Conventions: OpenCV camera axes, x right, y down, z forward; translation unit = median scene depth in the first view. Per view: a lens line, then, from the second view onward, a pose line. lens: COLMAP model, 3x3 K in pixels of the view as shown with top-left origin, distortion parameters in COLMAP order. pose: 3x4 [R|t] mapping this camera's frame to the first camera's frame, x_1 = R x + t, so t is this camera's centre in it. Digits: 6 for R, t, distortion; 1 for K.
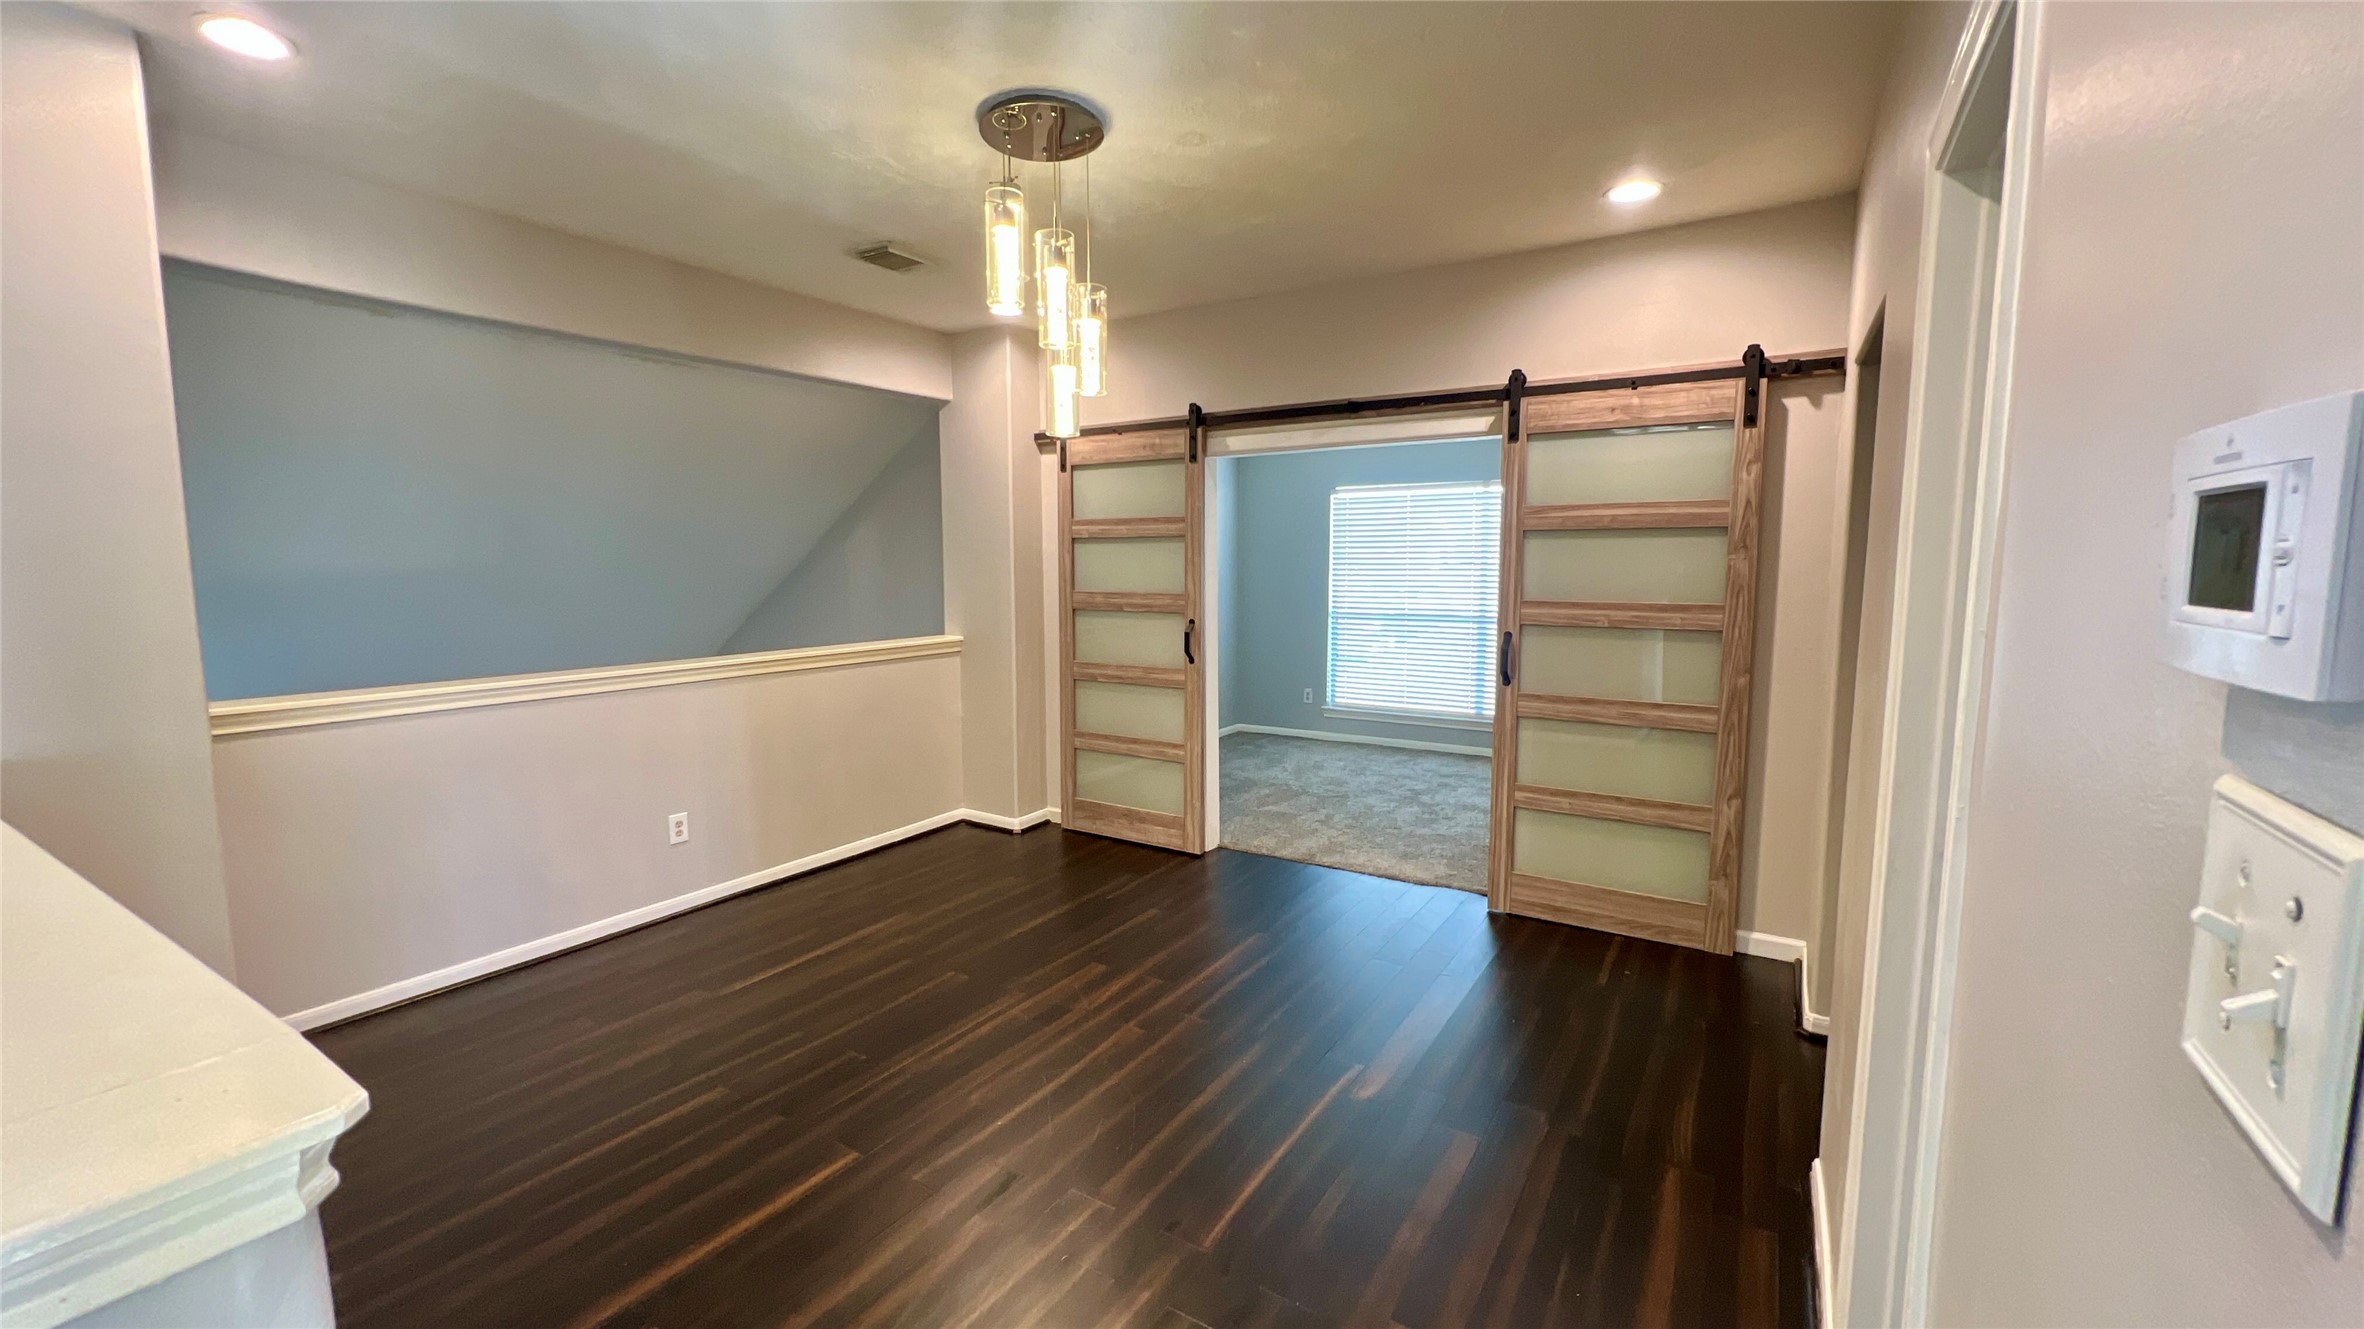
lens RADIAL K [[949.3, 0, 1179.8], [0, 949.3, 658.2], [0, 0, 1]] dist [-0.003054, -0.000413]
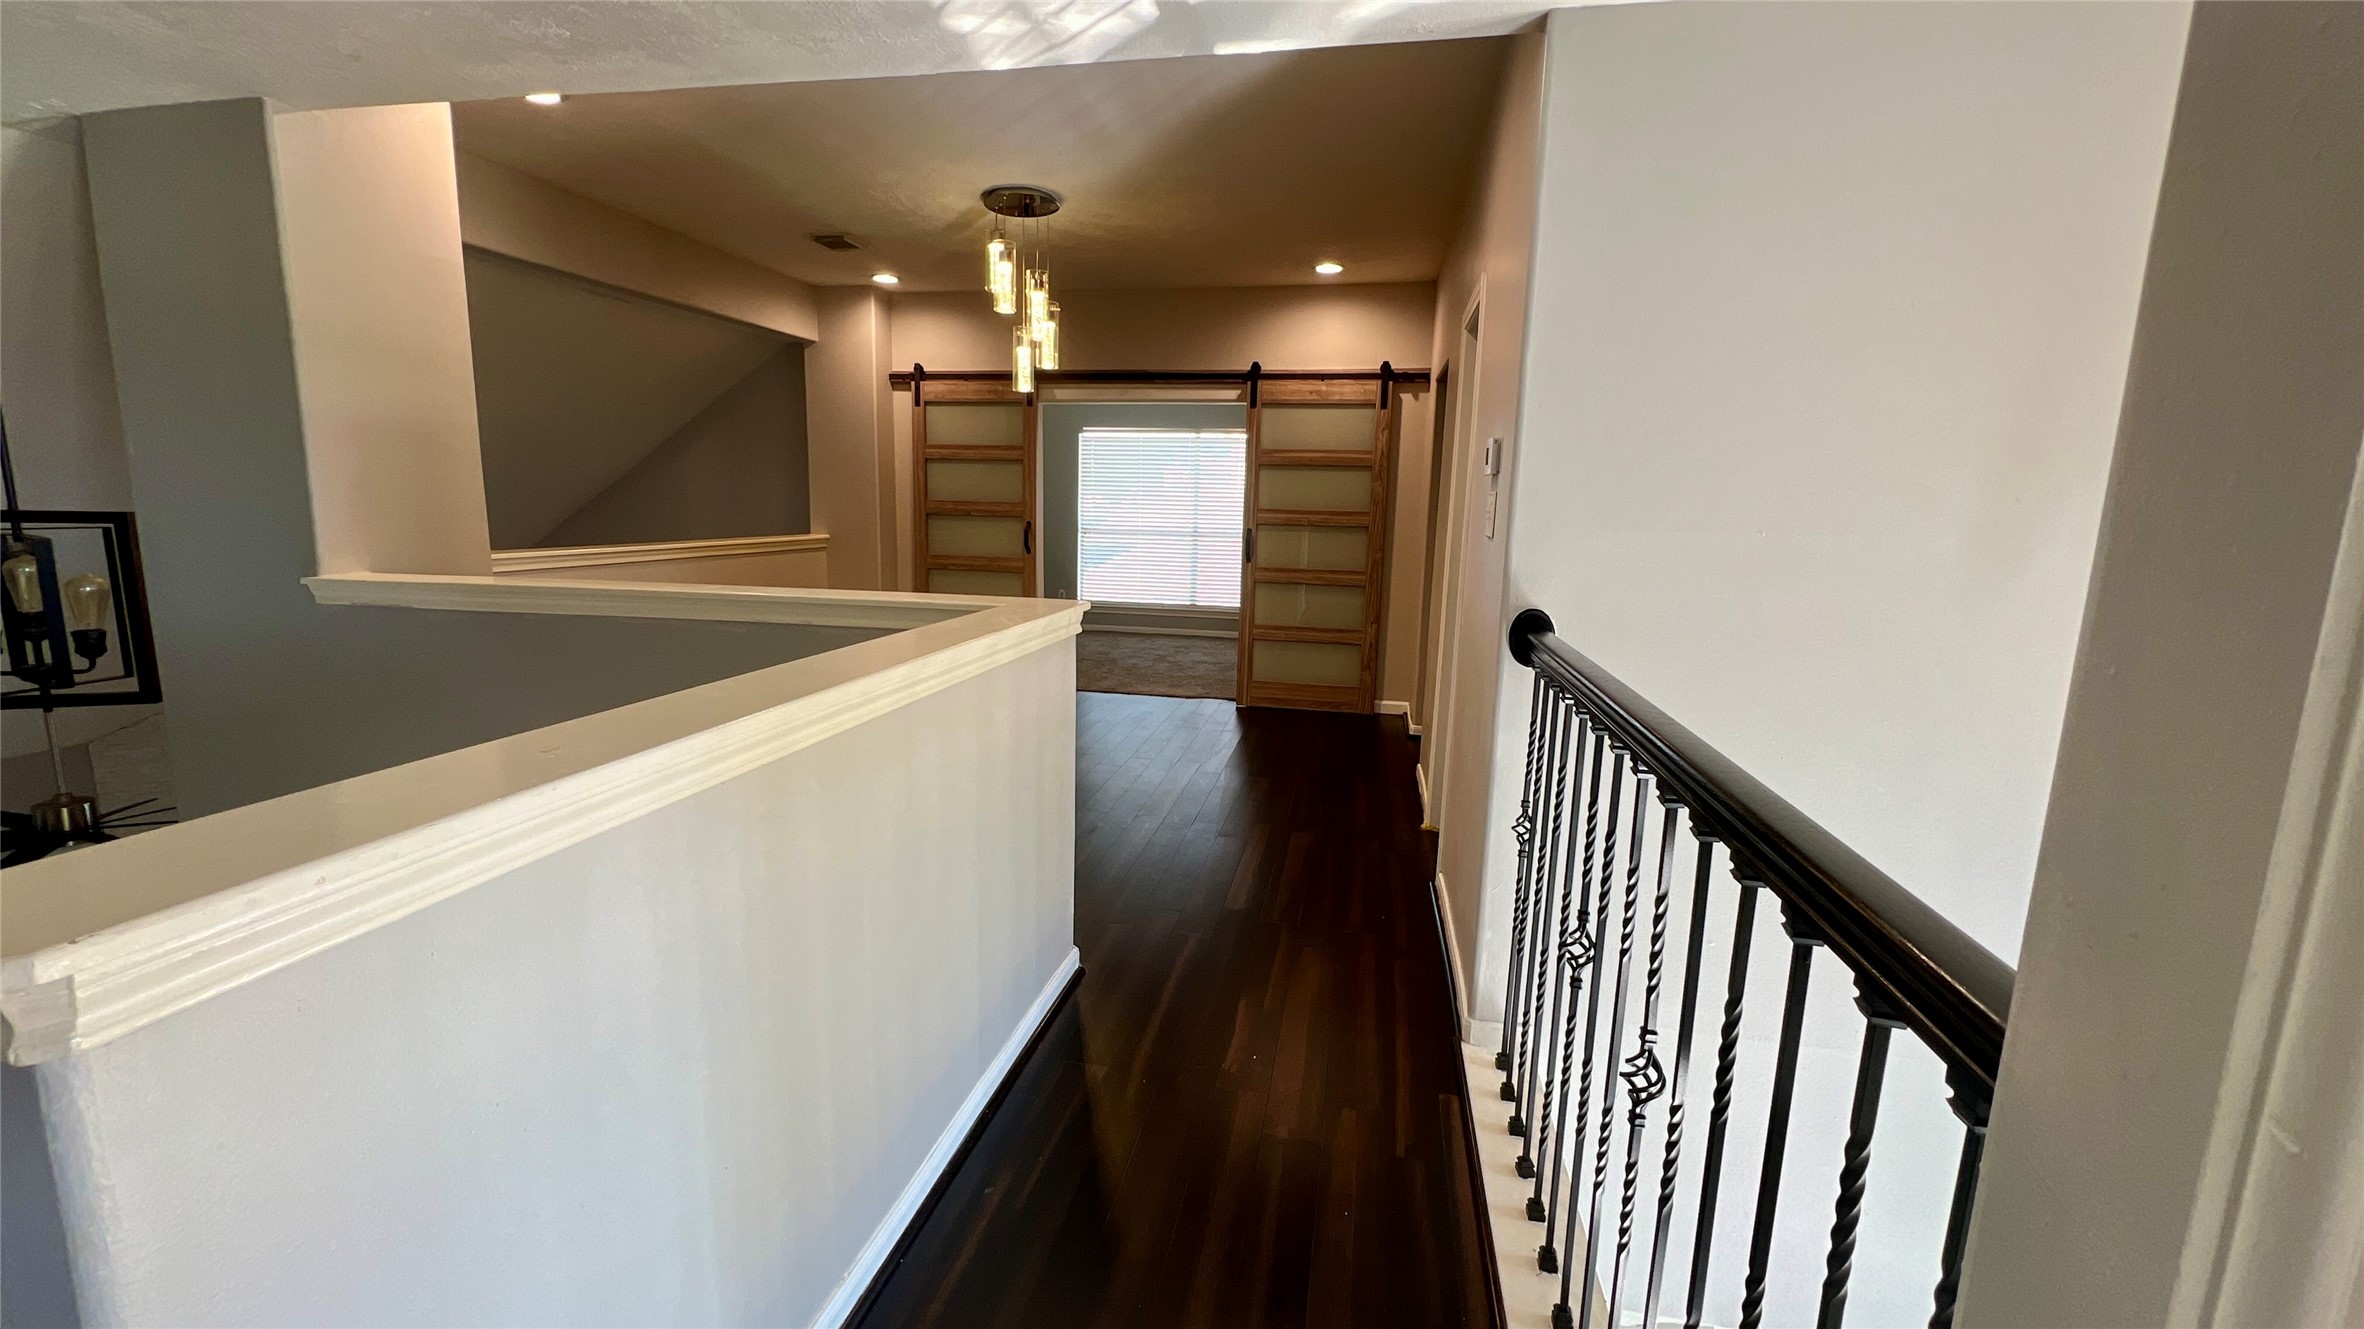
lens RADIAL K [[949.3, 0, 1179.3], [0, 949.3, 662.3], [0, 0, 1]] dist [-0.003054, -0.000413]
pose [[0.932705, -0.035766, 0.358863, -0.352591], [0.011338, 0.997486, 0.069947, 0.086159], [-0.360462, -0.061171, 0.930766, -0.466481]]
